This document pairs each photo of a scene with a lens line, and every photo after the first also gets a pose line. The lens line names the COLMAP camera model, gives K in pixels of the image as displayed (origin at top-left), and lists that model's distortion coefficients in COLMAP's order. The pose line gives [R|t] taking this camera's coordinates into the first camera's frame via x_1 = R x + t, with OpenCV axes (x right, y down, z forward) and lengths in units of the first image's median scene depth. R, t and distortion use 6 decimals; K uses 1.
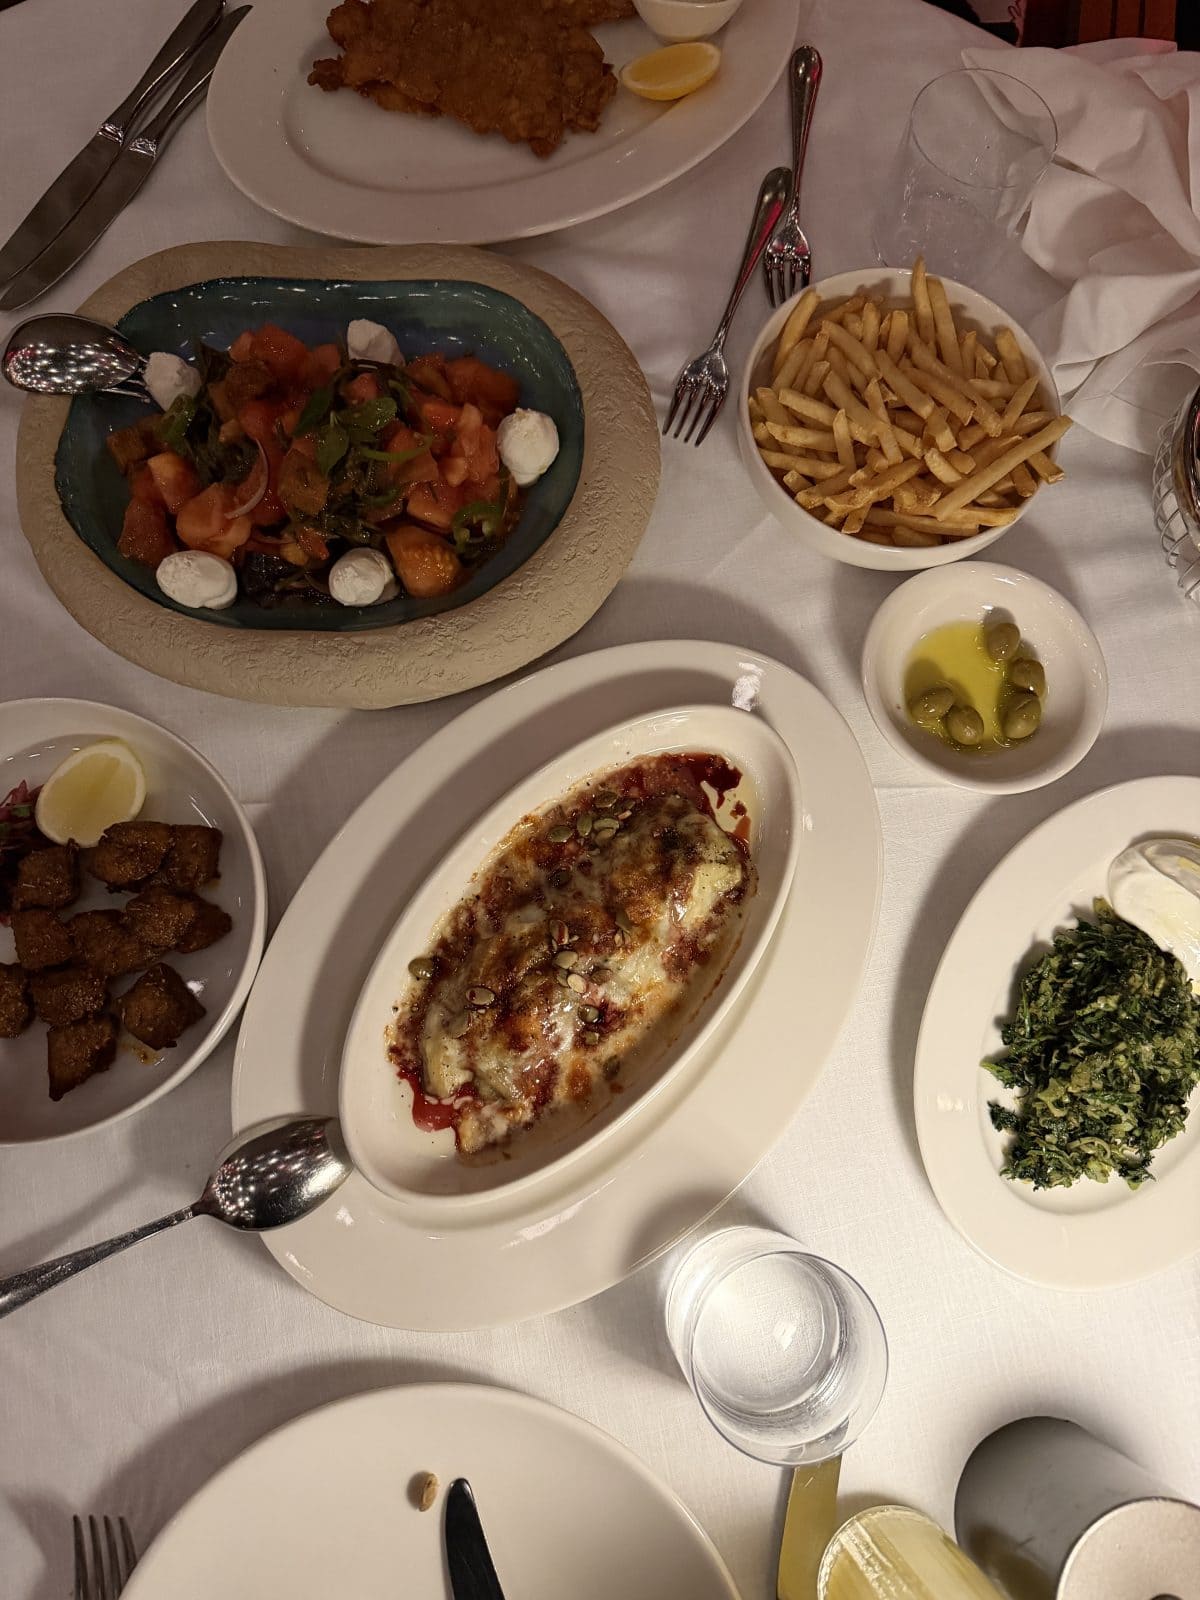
lens RADIAL K [[1147.2, 0, 600.0], [0, 1147.2, 800.0], [0, 0, 1]] dist [0.110791, -0.233991]
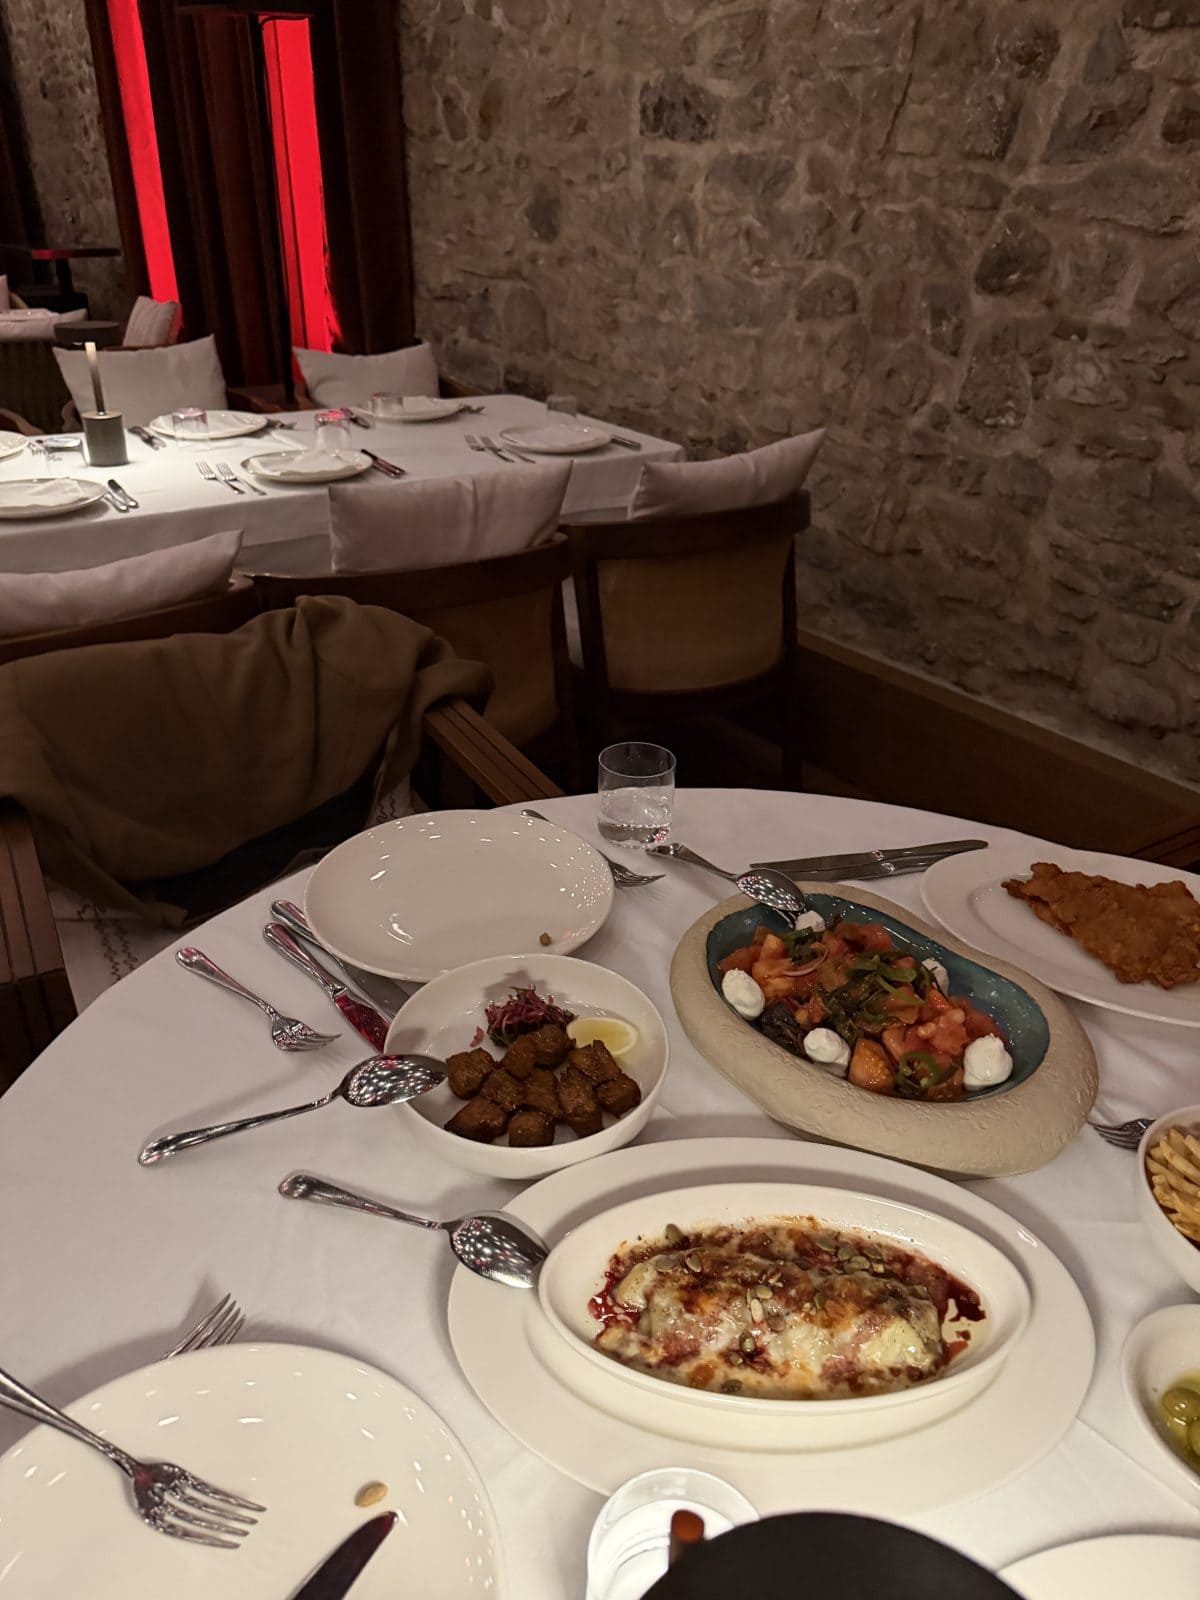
lens RADIAL K [[1156.4, 0, 597.9], [0, 1156.4, 775.6], [0, 0, 1]] dist [0.051838, -0.051009]
pose [[0.664798, 0.327603, -0.671356, 0.494226], [-0.721800, 0.513264, -0.464290, 0.544930], [0.192480, 0.793244, 0.577681, -0.185429]]
